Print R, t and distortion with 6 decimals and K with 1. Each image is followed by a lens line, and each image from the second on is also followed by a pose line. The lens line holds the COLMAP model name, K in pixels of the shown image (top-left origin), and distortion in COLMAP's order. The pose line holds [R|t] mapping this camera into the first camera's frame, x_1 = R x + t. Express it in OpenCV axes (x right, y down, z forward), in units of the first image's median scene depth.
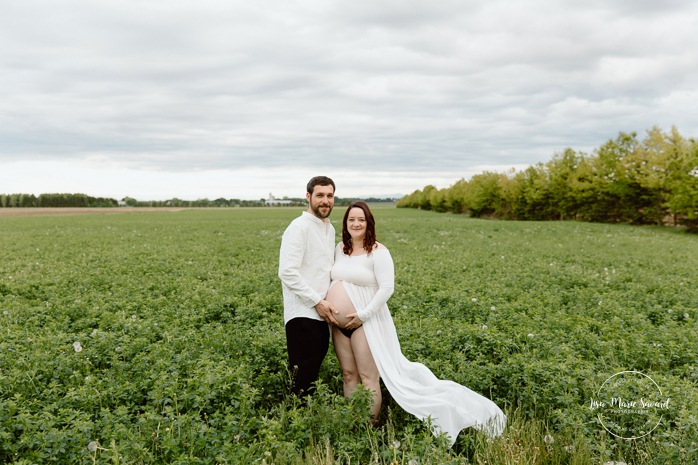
lens RADIAL K [[711.2, 0, 349.0], [0, 711.2, 232.5], [0, 0, 1]] dist [-0.011644, -0.004161]
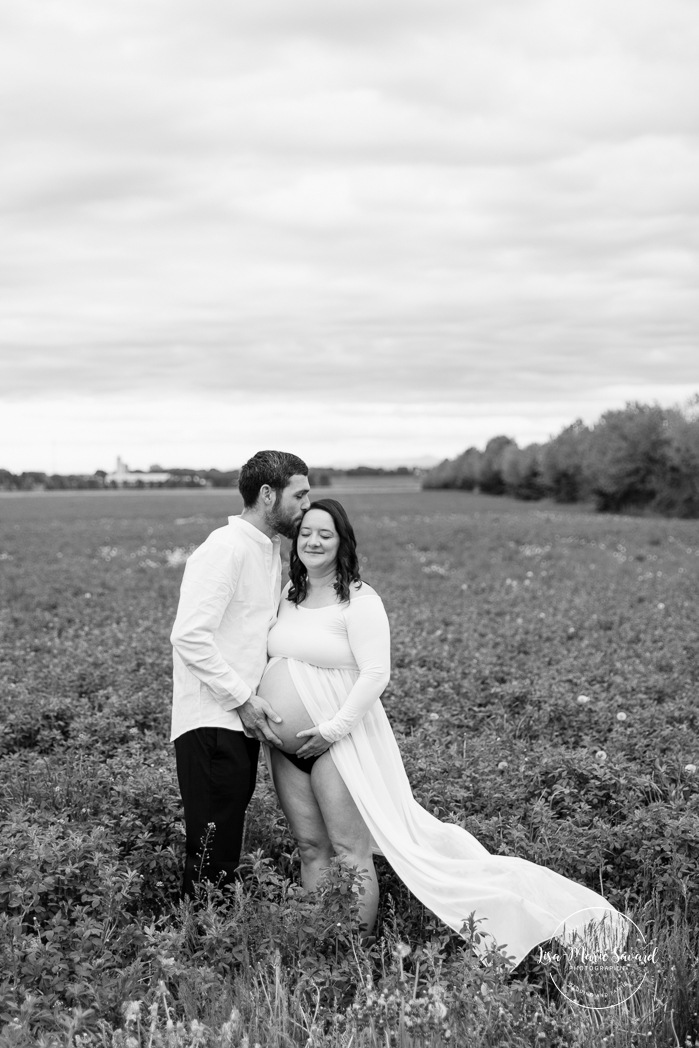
lens RADIAL K [[1756.6, 0, 349.5], [0, 1756.6, 524.0], [0, 0, 1]] dist [0.019427, 0.031445]
pose [[0.999688, -0.007909, 0.023700, -0.002332], [0.008231, 0.999875, -0.013513, -0.005704], [-0.023590, 0.013704, 0.999628, -0.160275]]
